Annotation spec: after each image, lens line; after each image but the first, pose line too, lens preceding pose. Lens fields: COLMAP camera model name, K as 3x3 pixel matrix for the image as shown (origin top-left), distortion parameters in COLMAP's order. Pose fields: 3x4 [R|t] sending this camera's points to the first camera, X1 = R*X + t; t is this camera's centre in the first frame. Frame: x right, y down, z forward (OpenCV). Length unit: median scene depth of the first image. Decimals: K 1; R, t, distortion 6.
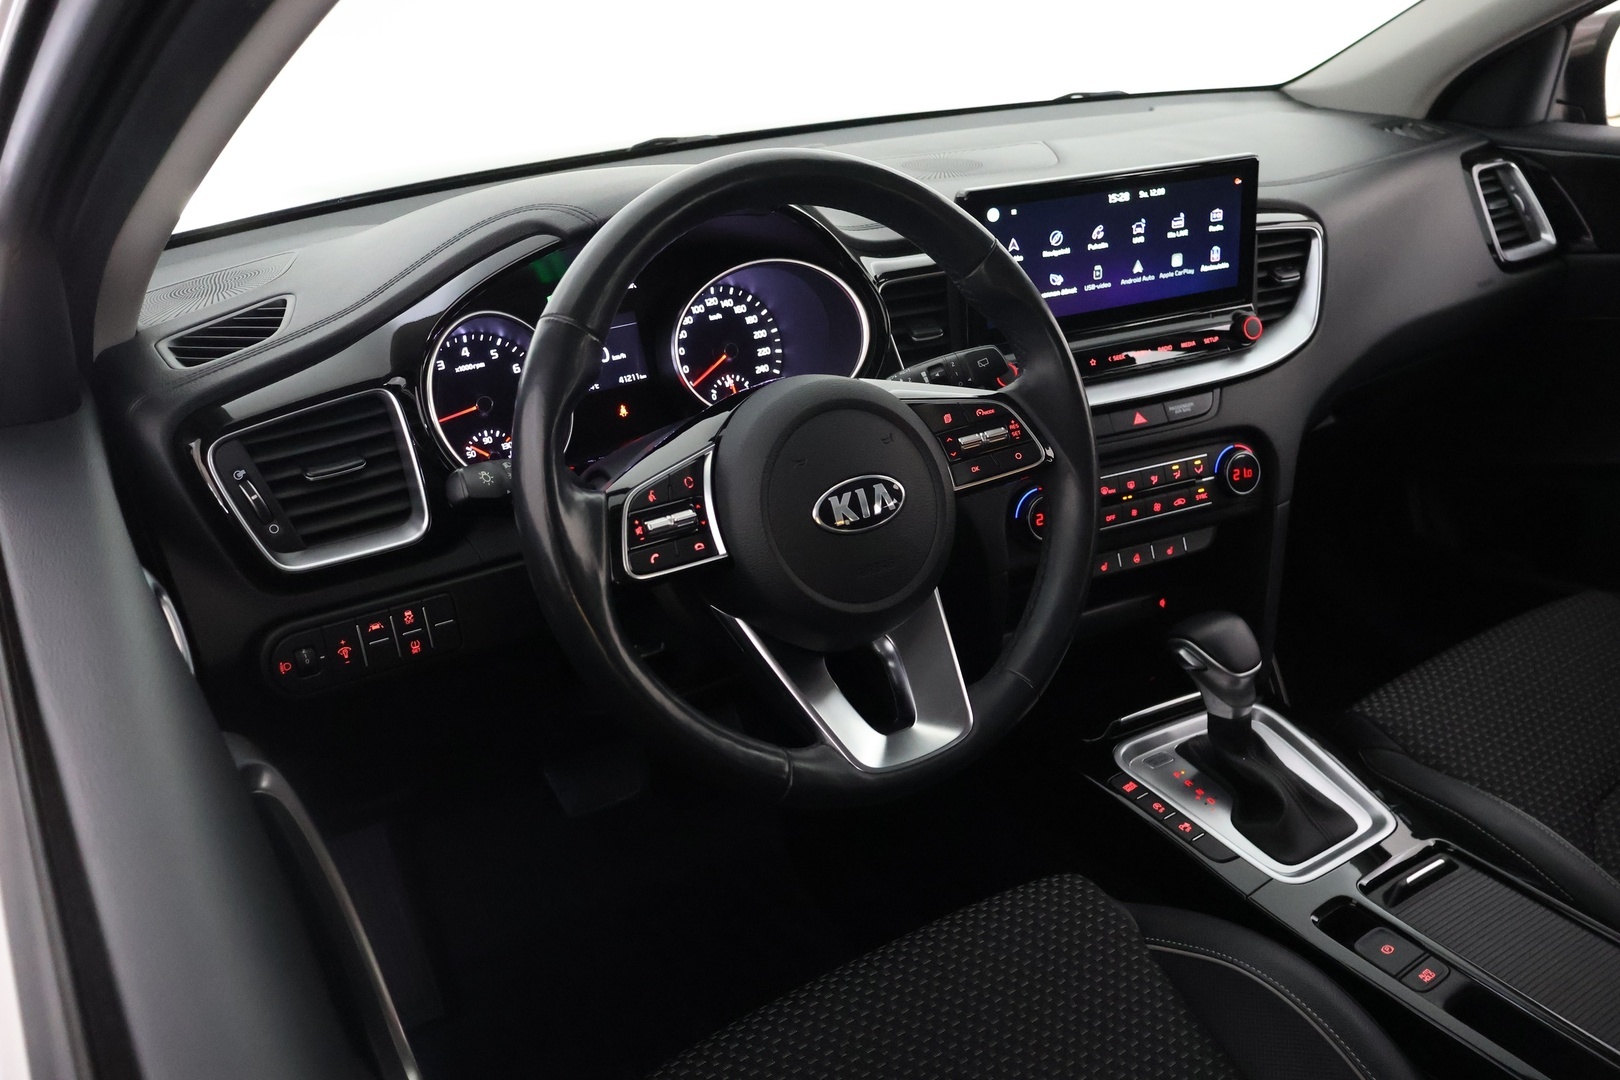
lens RADIAL K [[1331.2, 0, 821.5], [0, 1331.2, 538.4], [0, 0, 1]] dist [-0.017158, 0.001281]
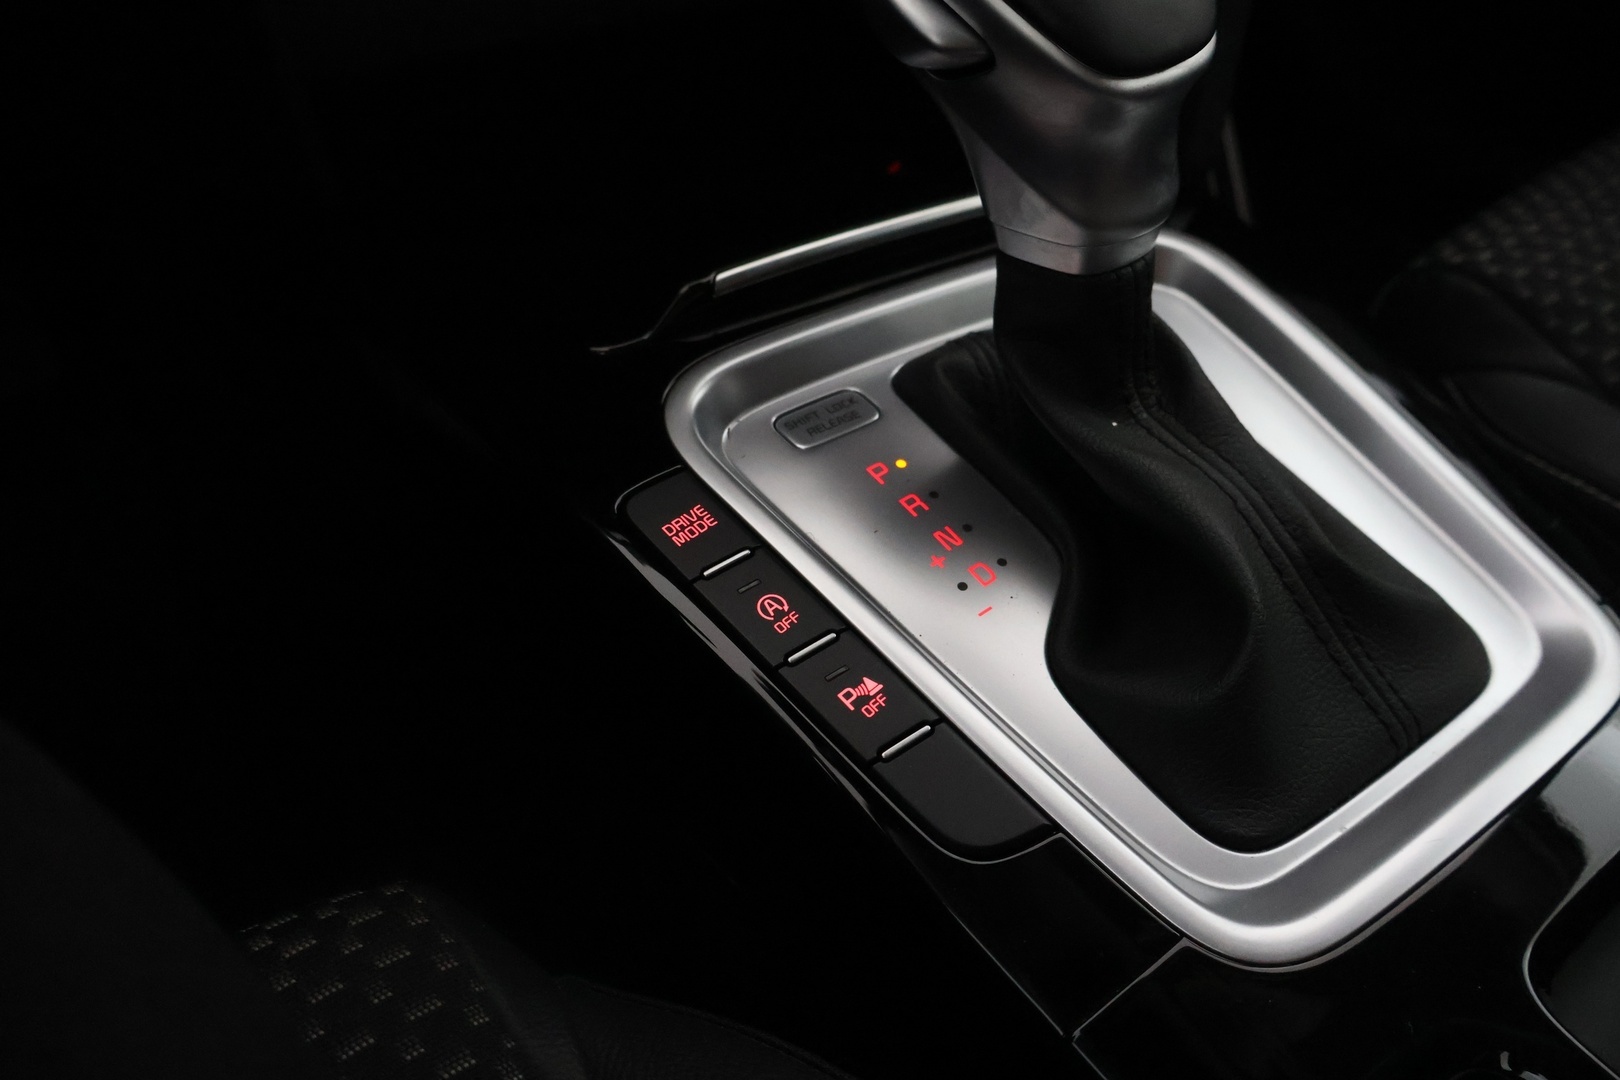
lens RADIAL K [[1331.2, 0, 821.5], [0, 1331.2, 538.4], [0, 0, 1]] dist [-0.017158, 0.001281]
pose [[0.997501, -0.007750, 0.070221, 0.238142], [-0.015173, 0.947264, 0.320094, 0.100966], [-0.068998, -0.320359, 0.944780, 0.735330]]
